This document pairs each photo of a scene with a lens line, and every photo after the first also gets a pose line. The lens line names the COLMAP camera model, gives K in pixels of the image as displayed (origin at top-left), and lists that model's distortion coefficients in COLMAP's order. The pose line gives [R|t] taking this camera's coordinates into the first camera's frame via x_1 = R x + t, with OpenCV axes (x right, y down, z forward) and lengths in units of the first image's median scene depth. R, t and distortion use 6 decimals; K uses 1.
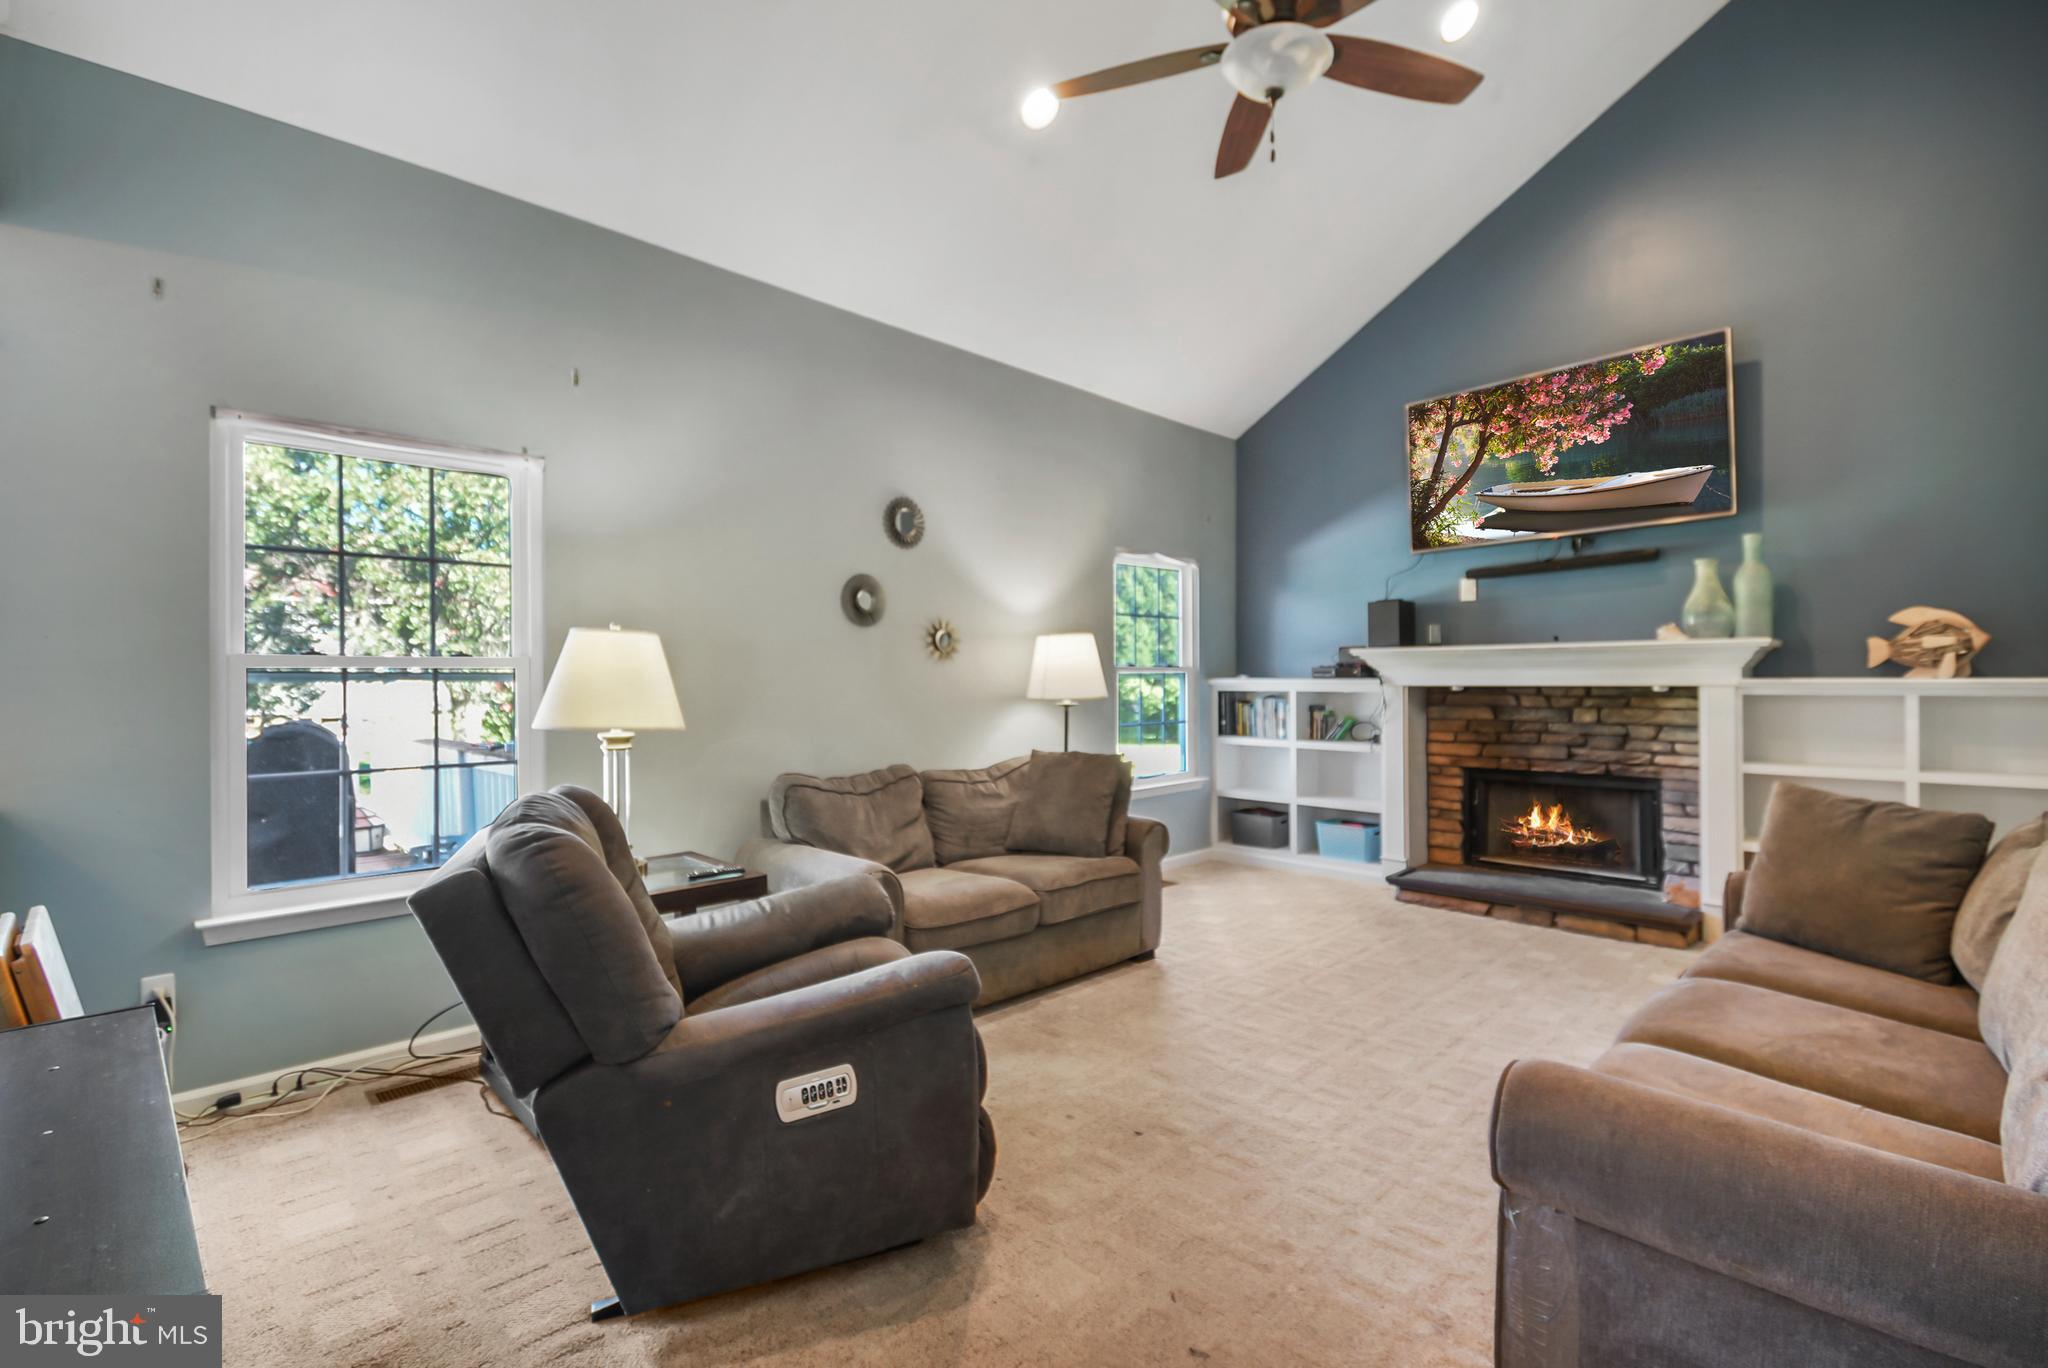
lens RADIAL K [[927.2, 0, 1027.0], [0, 927.2, 680.2], [0, 0, 1]] dist [0.023508, -0.017327]
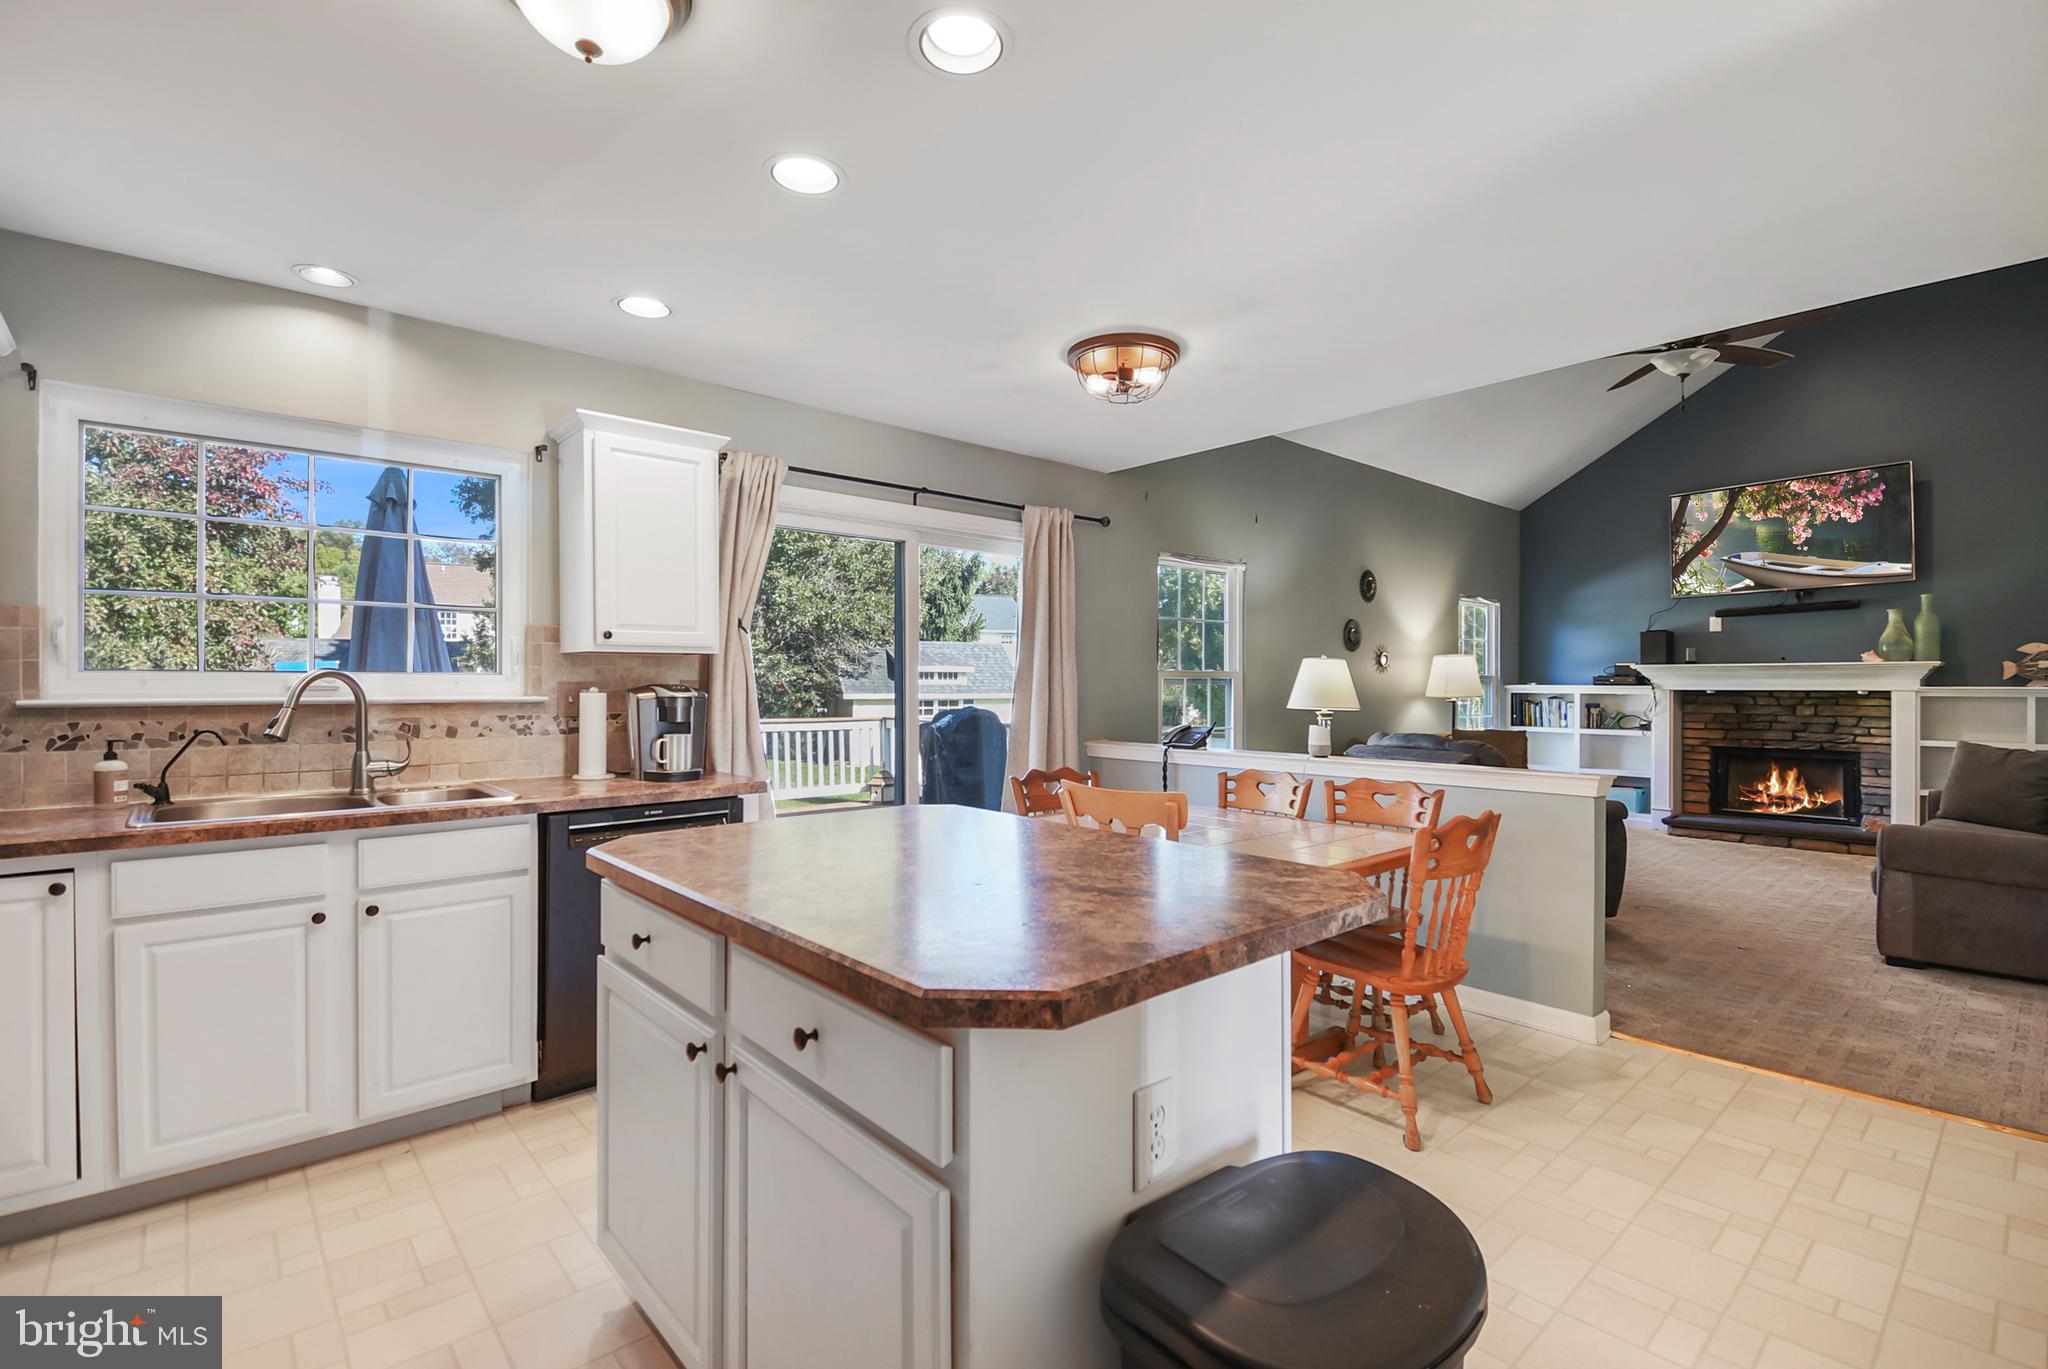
lens RADIAL K [[927.2, 0, 1055.4], [0, 927.2, 681.7], [0, 0, 1]] dist [0.023508, -0.017327]
pose [[0.998821, 0.004164, -0.048375, -0.592602], [-0.004313, 0.999986, -0.002970, 0.001576], [0.048362, 0.003175, 0.998825, -0.619513]]
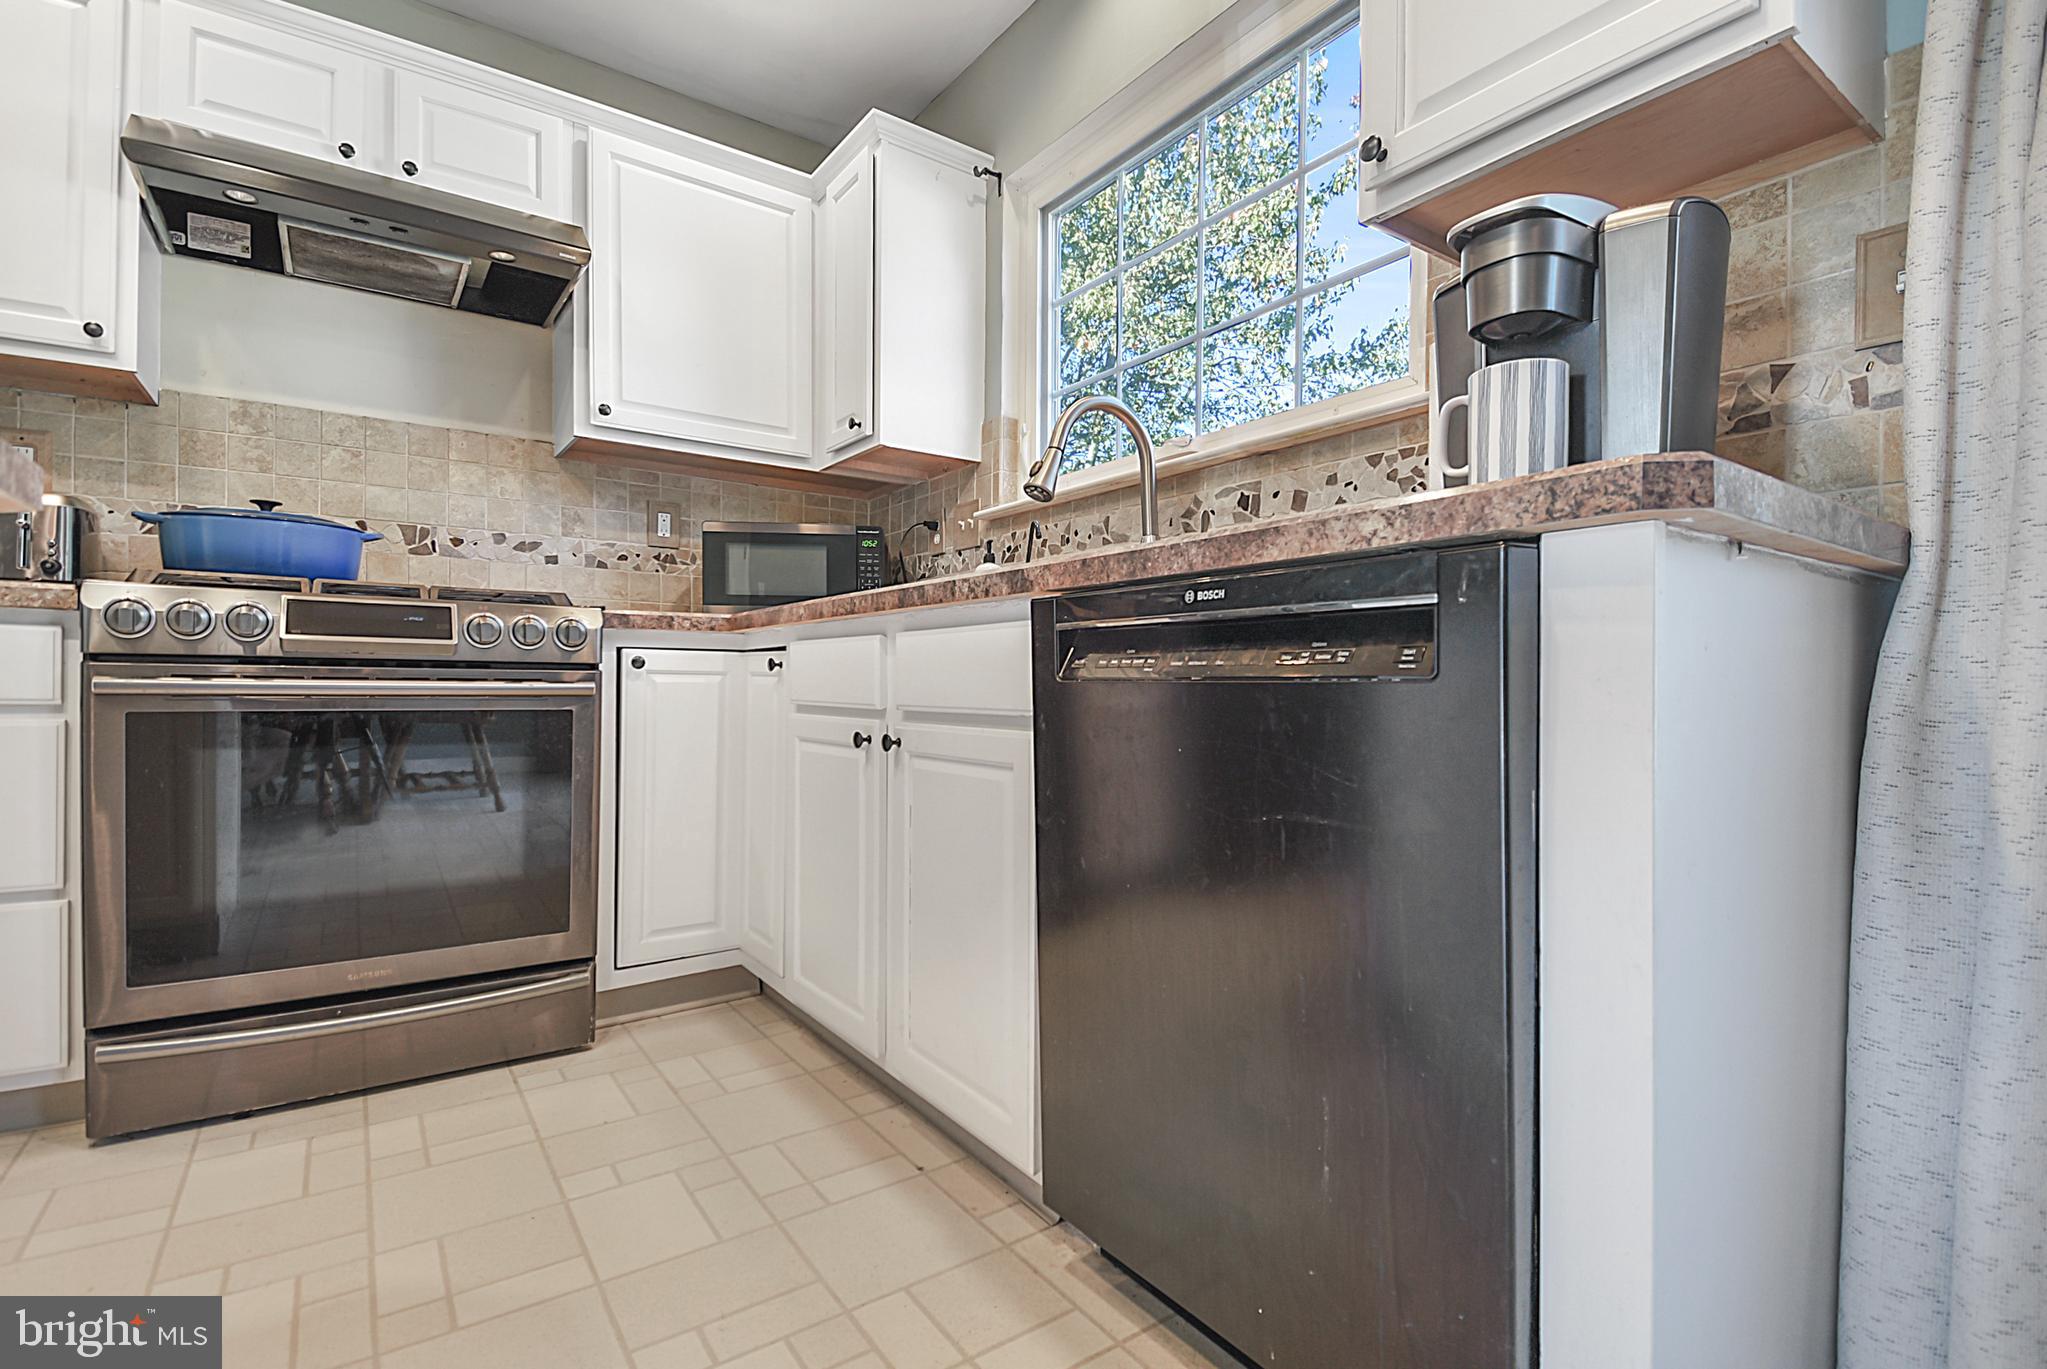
lens RADIAL K [[926.7, 0, 1039.7], [0, 926.7, 700.2], [0, 0, 1]] dist [0.023508, -0.017327]
pose [[-0.160030, 0.020599, -0.986897, -0.691097], [-0.006202, 0.999742, 0.021873, 0.109405], [0.987093, 0.009621, -0.159861, 0.002616]]
